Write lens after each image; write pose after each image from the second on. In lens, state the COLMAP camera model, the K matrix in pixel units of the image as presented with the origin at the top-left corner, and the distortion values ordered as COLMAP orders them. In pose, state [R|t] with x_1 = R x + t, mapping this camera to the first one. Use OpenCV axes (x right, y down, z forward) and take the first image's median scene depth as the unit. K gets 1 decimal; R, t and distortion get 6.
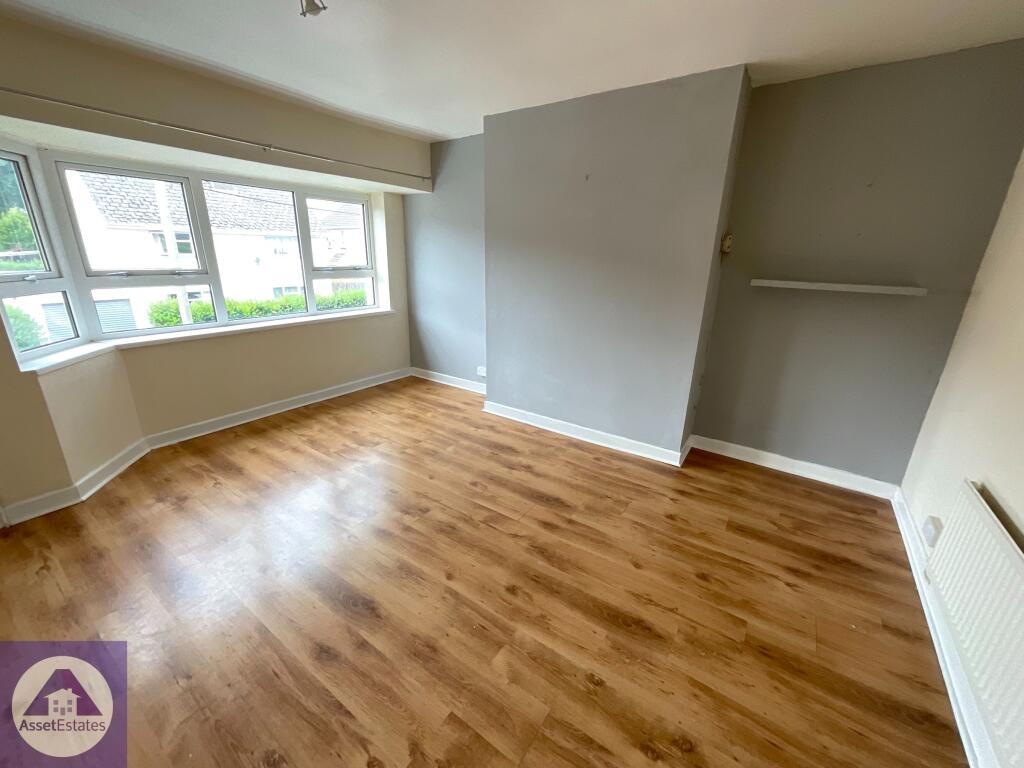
lens RADIAL K [[412.3, 0, 509.8], [0, 412.3, 385.8], [0, 0, 1]] dist [-0.002542, 0.000858]
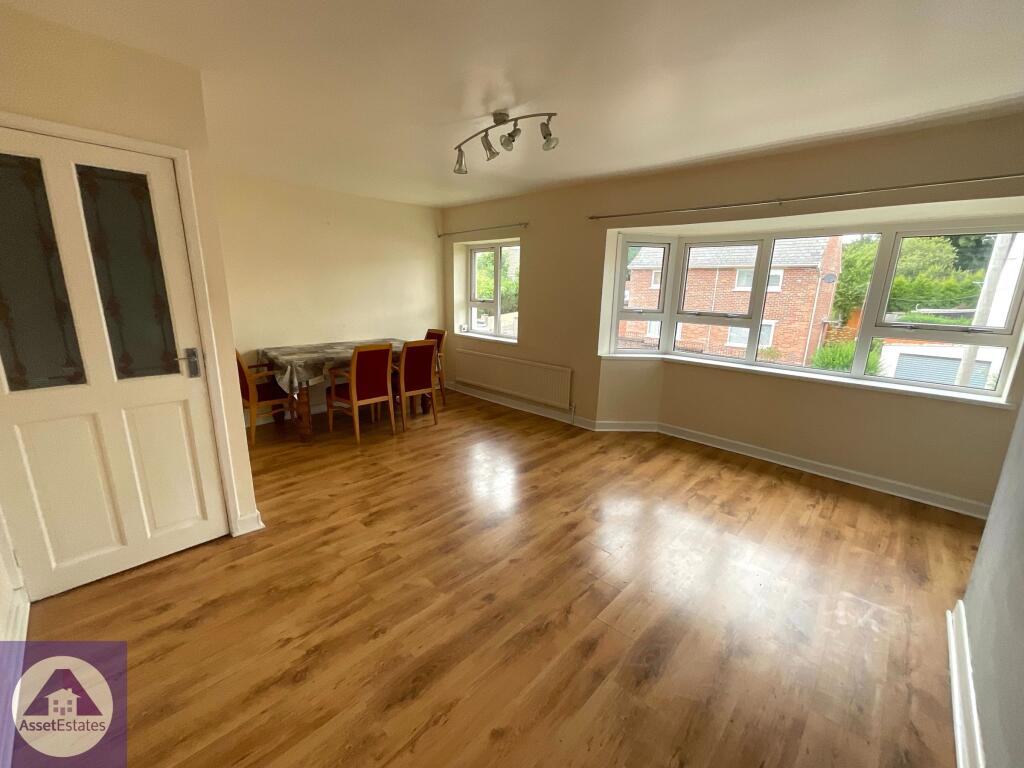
lens RADIAL K [[412.3, 0, 512.6], [0, 412.3, 384.0], [0, 0, 1]] dist [-0.002542, 0.000858]
pose [[-0.149173, 0.199748, -0.968426, 0.688892], [-0.335354, 0.911118, 0.239585, -0.210349], [0.930207, 0.360505, -0.068928, 0.703011]]
